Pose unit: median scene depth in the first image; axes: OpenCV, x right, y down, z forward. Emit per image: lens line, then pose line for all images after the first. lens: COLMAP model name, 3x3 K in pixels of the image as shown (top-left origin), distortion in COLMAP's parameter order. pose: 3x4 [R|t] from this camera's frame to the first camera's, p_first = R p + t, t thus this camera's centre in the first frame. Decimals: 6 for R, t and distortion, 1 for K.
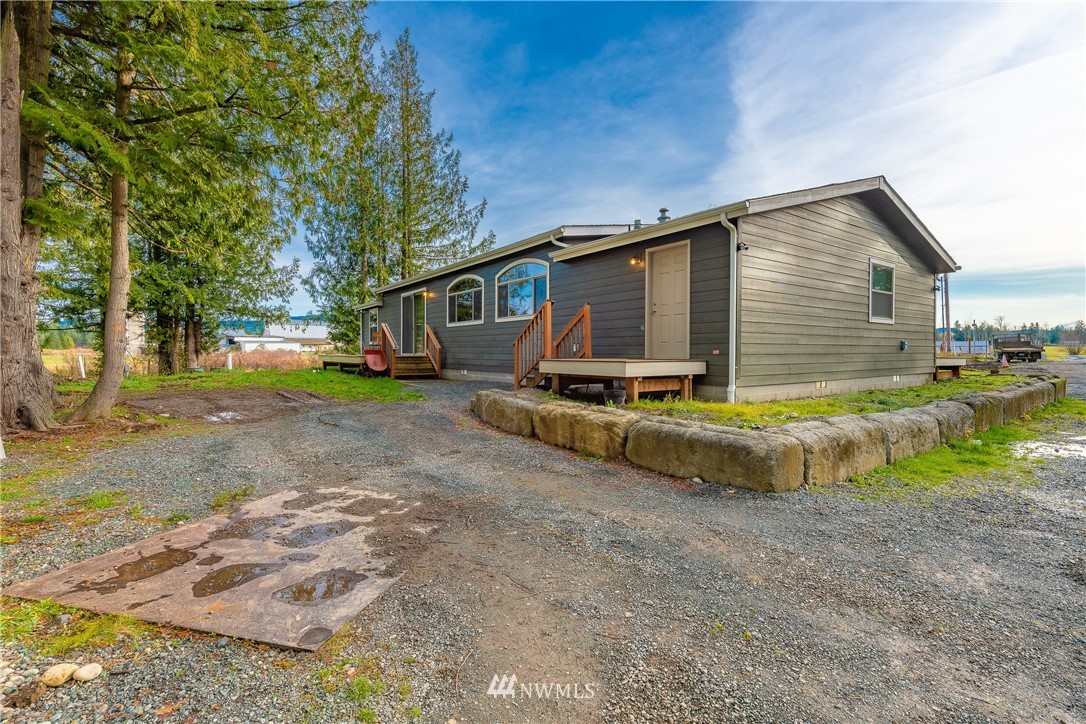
lens RADIAL K [[499.5, 0, 555.5], [0, 499.5, 341.7], [0, 0, 1]] dist [0.009936, -0.002582]
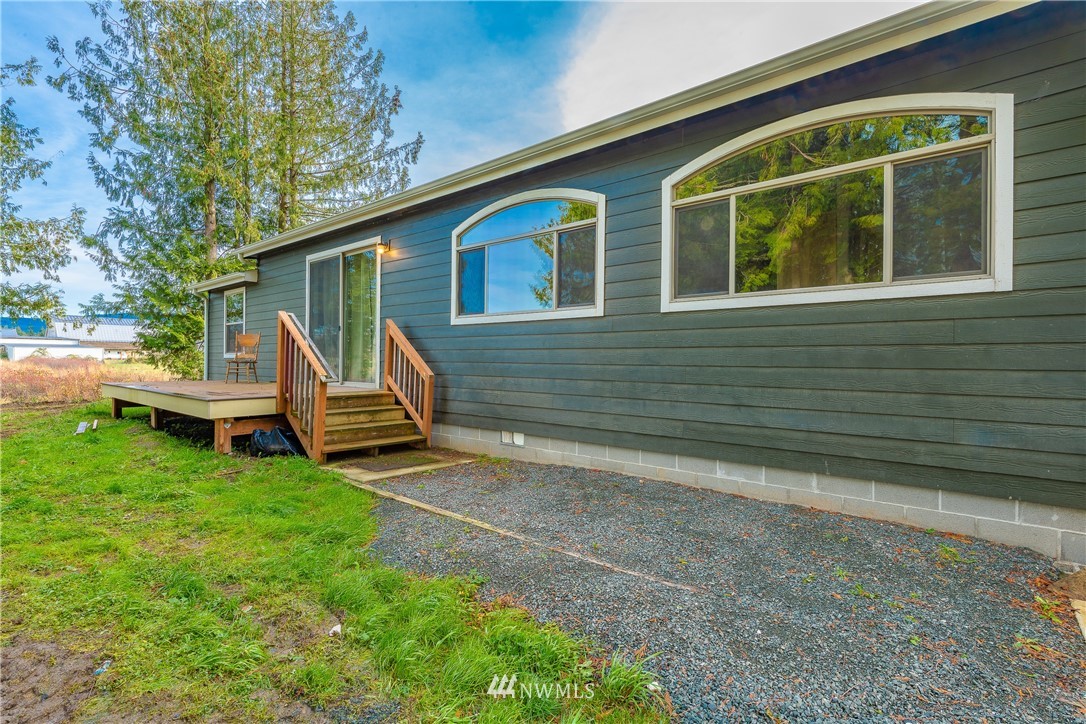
lens RADIAL K [[499.5, 0, 541.9], [0, 499.5, 347.2], [0, 0, 1]] dist [0.009936, -0.002582]
pose [[0.971705, 0.012404, 0.235872, -0.143604], [-0.011360, 0.999919, -0.005785, -0.005389], [-0.235924, 0.002942, 0.971767, 0.342353]]
